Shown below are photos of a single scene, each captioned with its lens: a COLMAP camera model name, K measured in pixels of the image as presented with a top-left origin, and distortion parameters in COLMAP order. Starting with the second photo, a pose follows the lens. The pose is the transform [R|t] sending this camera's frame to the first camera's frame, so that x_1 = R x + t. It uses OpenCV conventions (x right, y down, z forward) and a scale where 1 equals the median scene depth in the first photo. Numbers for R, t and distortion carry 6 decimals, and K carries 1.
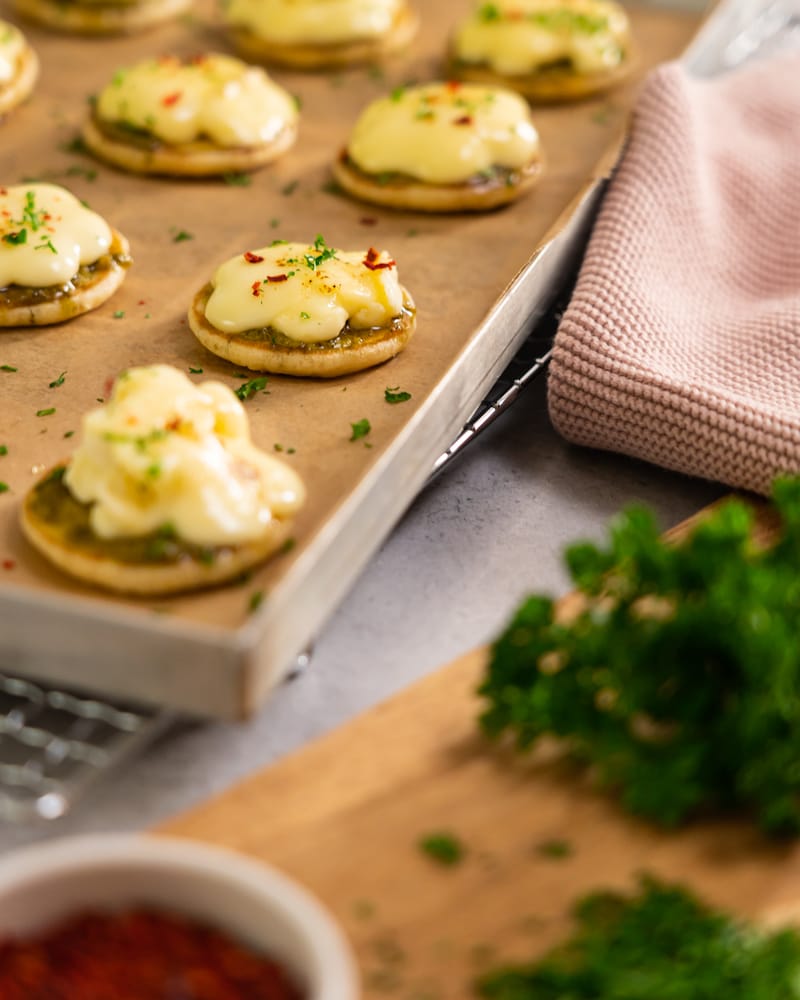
lens RADIAL K [[2645.6, 0, 407.9], [0, 2645.6, 503.9], [0, 0, 1]] dist [0.047999, 0.000000]
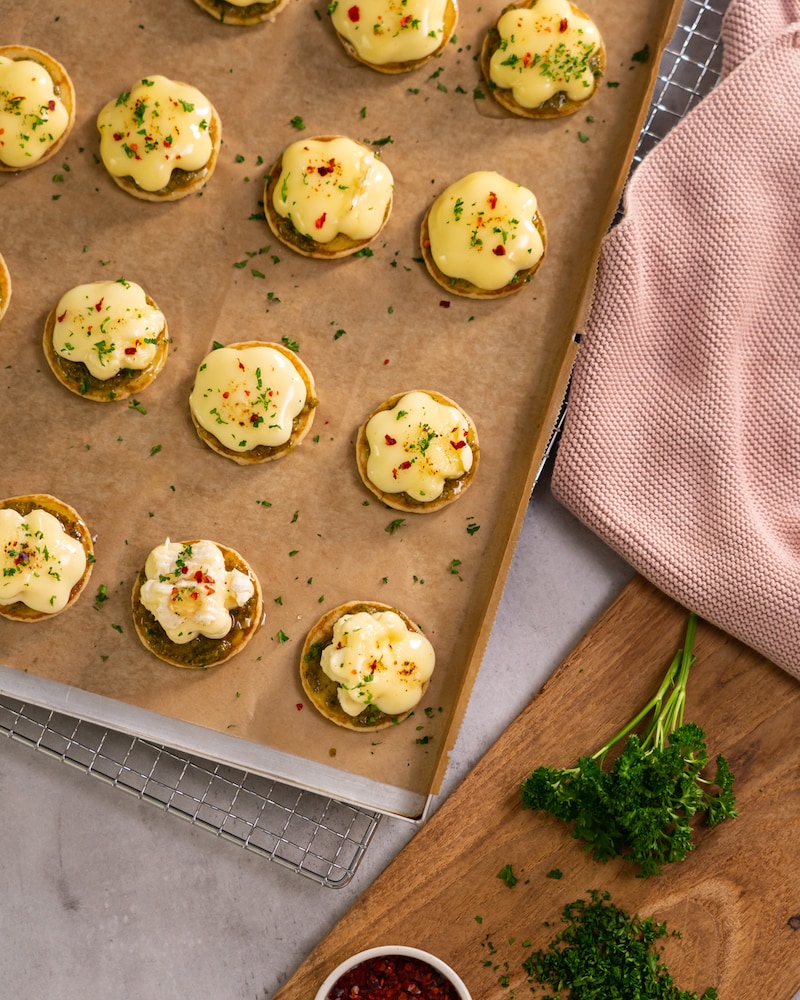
lens RADIAL K [[2645.6, 0, 395.9], [0, 2645.6, 500.7], [0, 0, 1]] dist [0.047999, 0.000000]
pose [[0.998460, -0.044976, -0.032466, 0.003302], [0.053521, 0.627366, 0.776883, -1.521585], [-0.014573, -0.777424, 0.628807, -0.191843]]
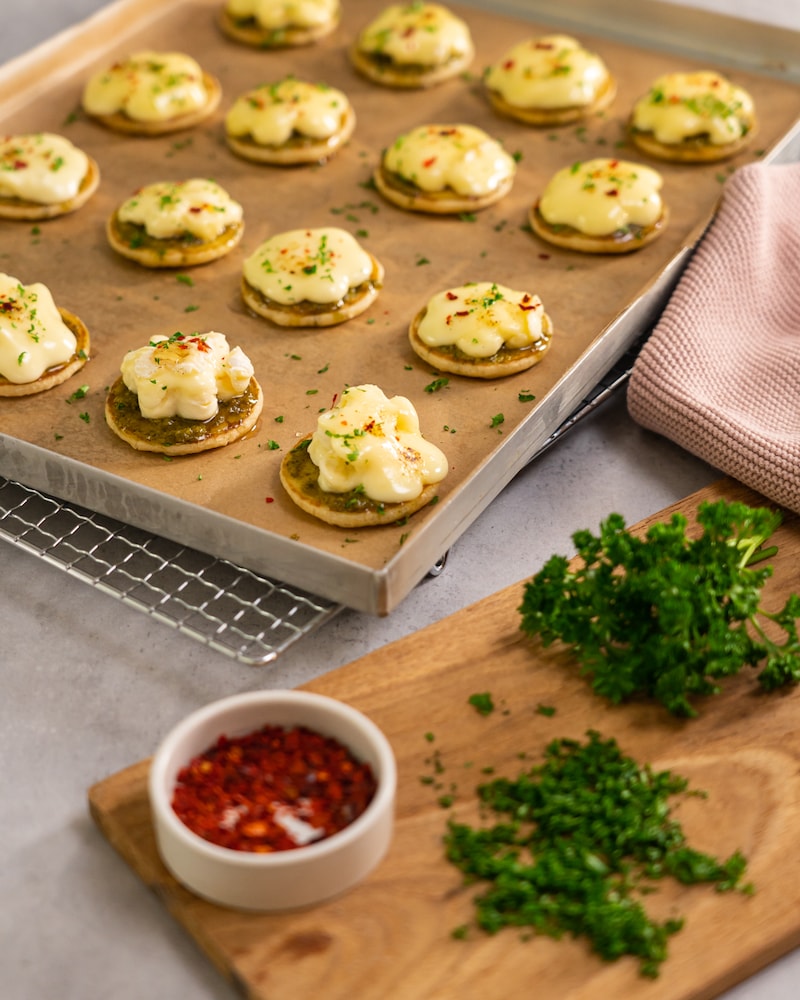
lens RADIAL K [[2213.9, 0, 403.6], [0, 2213.9, 494.8], [0, 0, 1]] dist [0.067332, 0.000000]
pose [[0.980832, 0.087480, -0.174117, 0.159461], [-0.063892, 0.988543, 0.136749, -0.158302], [0.184085, -0.123003, 0.975184, -0.330391]]
